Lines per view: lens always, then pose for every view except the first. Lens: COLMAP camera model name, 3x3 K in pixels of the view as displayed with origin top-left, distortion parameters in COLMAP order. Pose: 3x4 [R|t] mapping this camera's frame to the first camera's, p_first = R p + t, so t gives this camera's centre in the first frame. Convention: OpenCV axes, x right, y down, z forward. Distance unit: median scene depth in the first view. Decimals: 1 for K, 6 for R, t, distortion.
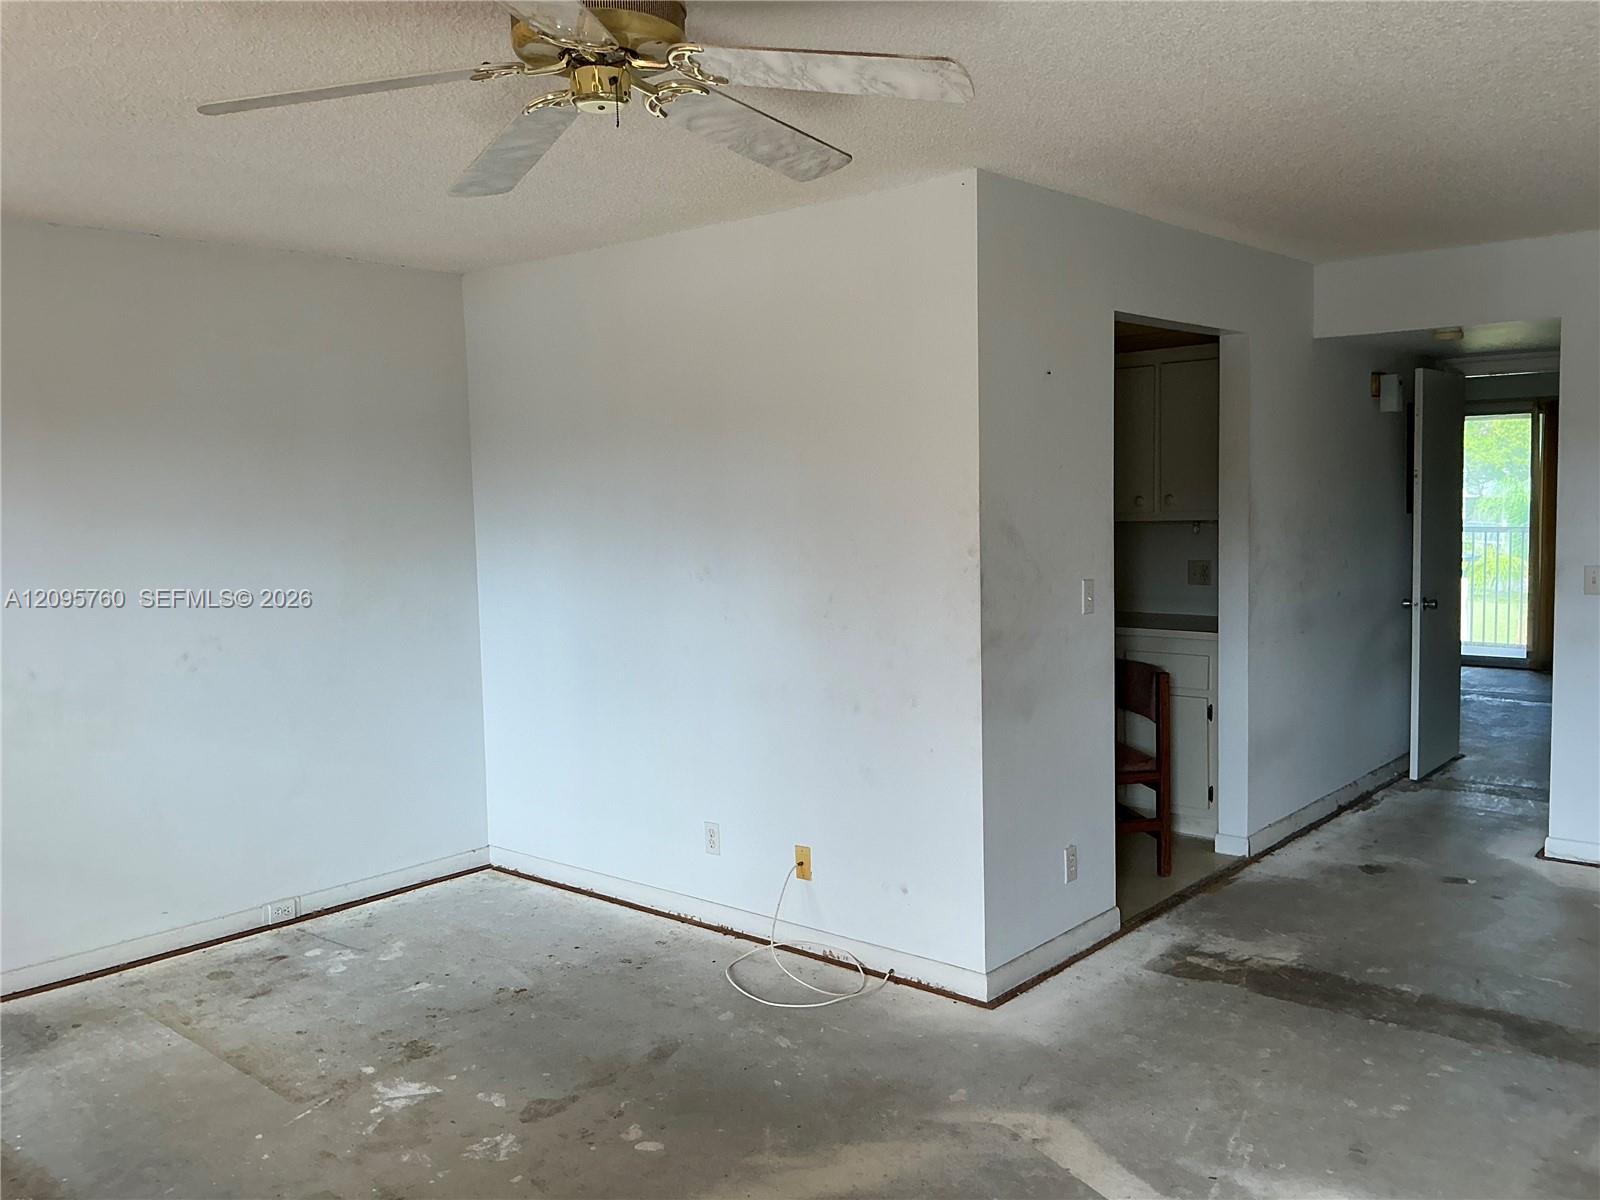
lens RADIAL K [[1329.1, 0, 792.8], [0, 1329.1, 598.8], [0, 0, 1]] dist [0.096677, -0.215981]
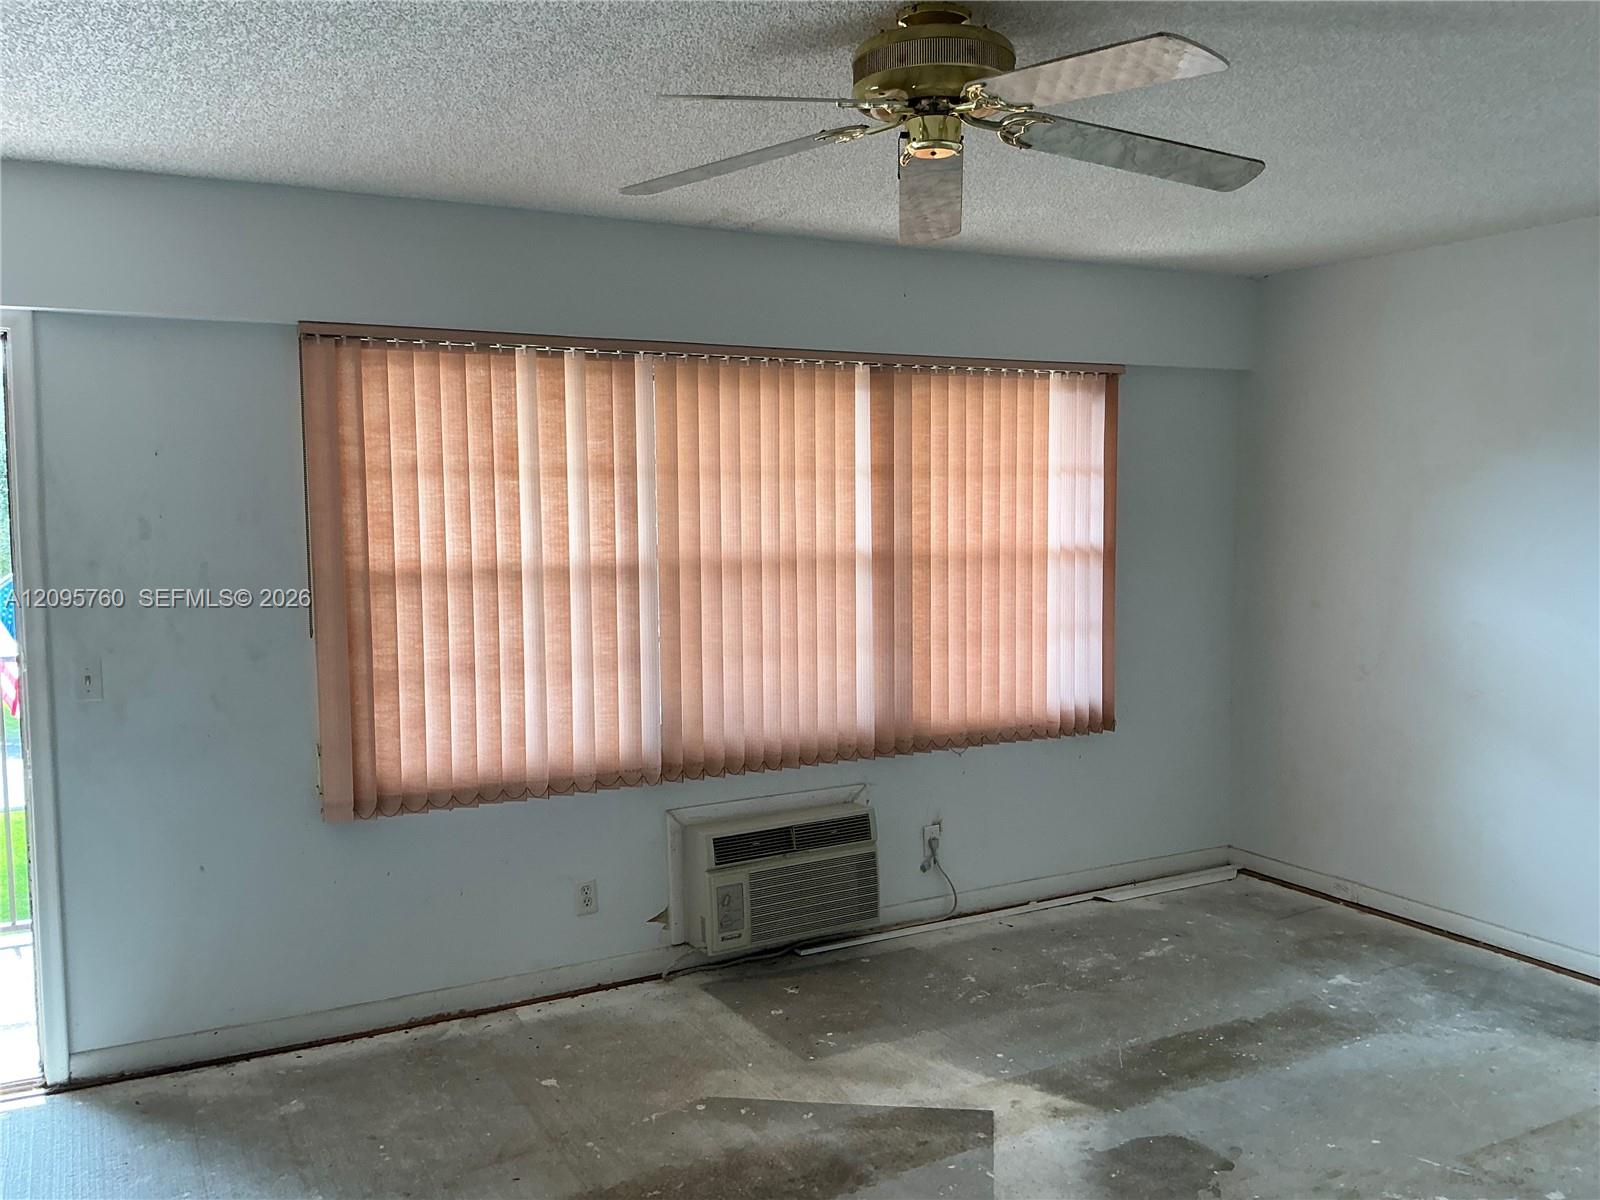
lens RADIAL K [[1326.7, 0, 796.5], [0, 1326.7, 600.0], [0, 0, 1]] dist [0.116445, -0.221218]
pose [[-0.344571, 0.104272, -0.932951, 0.460990], [-0.065048, 0.988772, 0.134535, -0.074688], [0.936504, 0.107043, -0.333919, 0.640553]]
